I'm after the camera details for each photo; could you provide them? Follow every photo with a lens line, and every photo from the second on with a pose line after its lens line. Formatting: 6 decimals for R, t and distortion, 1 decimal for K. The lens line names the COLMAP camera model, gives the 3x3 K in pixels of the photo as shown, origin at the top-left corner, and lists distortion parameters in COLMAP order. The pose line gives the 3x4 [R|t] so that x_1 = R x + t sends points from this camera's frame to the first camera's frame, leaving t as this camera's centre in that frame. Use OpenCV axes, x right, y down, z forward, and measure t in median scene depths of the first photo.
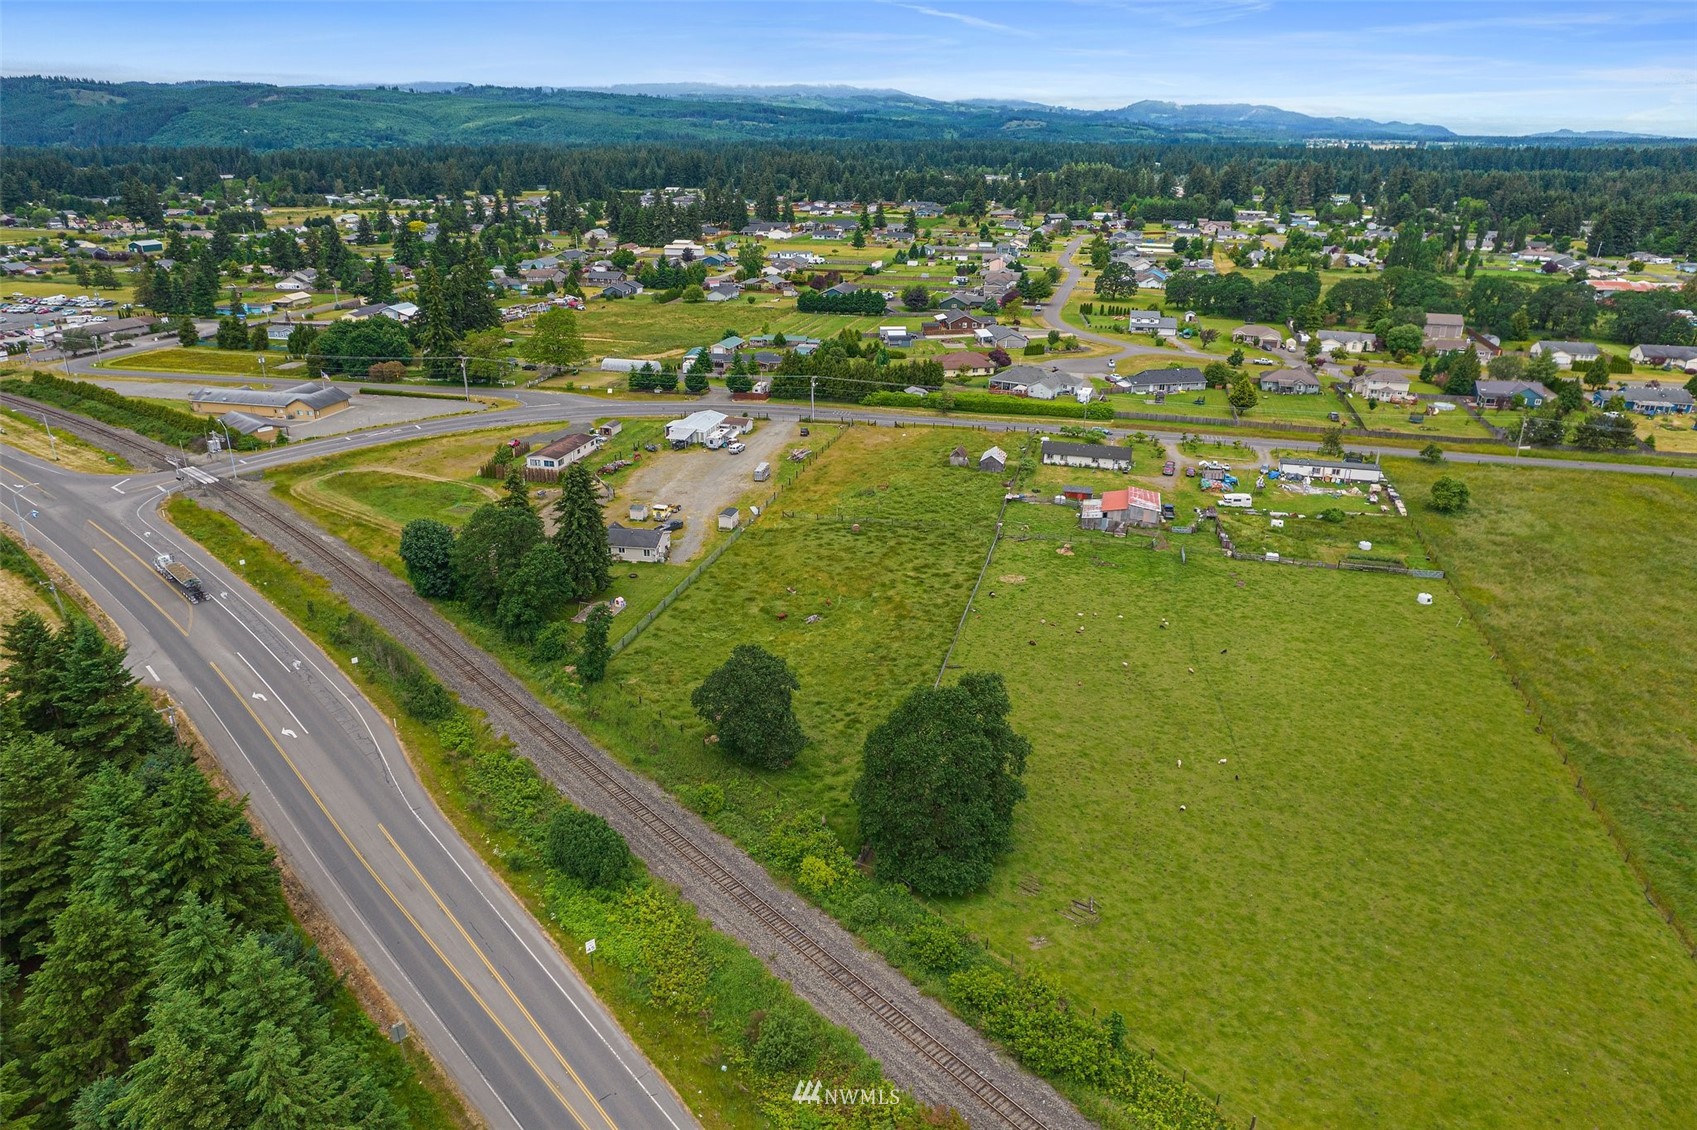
lens RADIAL K [[1100.1, 0, 848.5], [0, 1100.1, 565.0], [0, 0, 1]] dist [-0.079134, 0.066321]
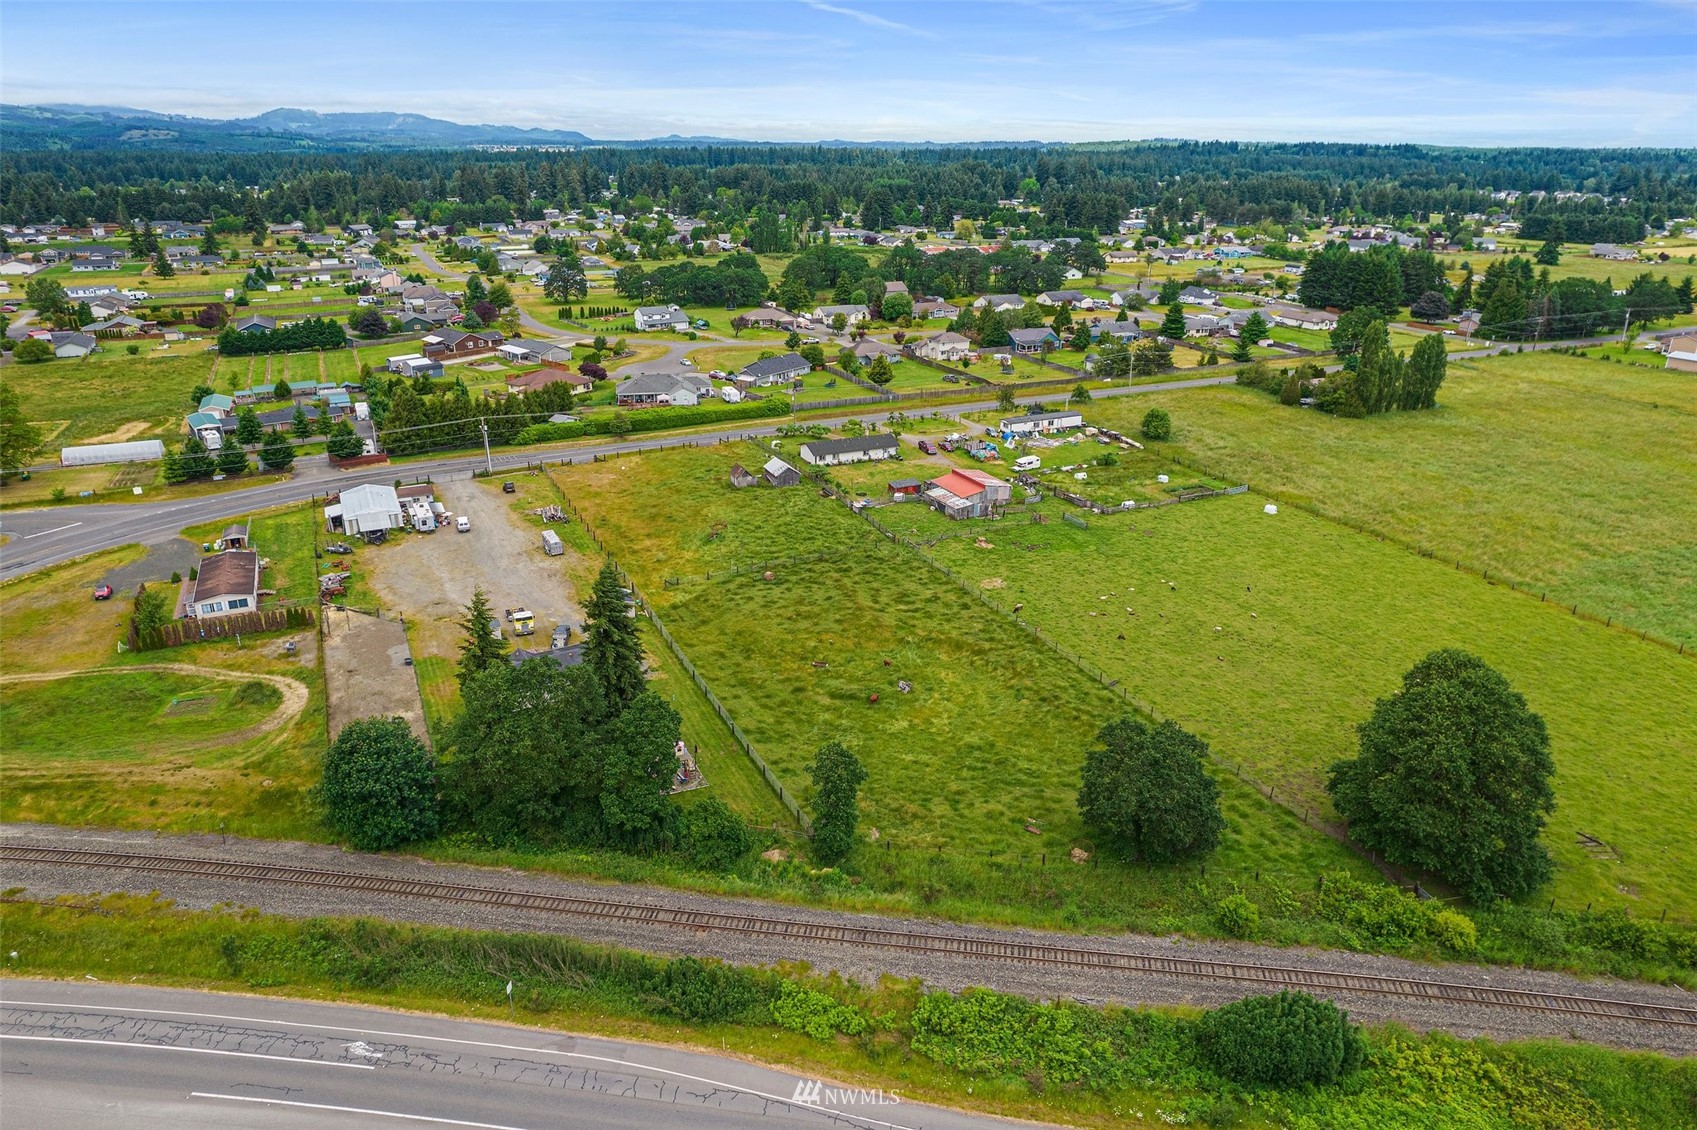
lens RADIAL K [[1100.1, 0, 848.5], [0, 1100.1, 565.0], [0, 0, 1]] dist [-0.079134, 0.066321]
pose [[0.758966, -0.233562, 0.607798, -0.239098], [0.237844, 0.968393, 0.075131, -0.048154], [-0.606136, 0.087539, 0.790529, 0.171036]]
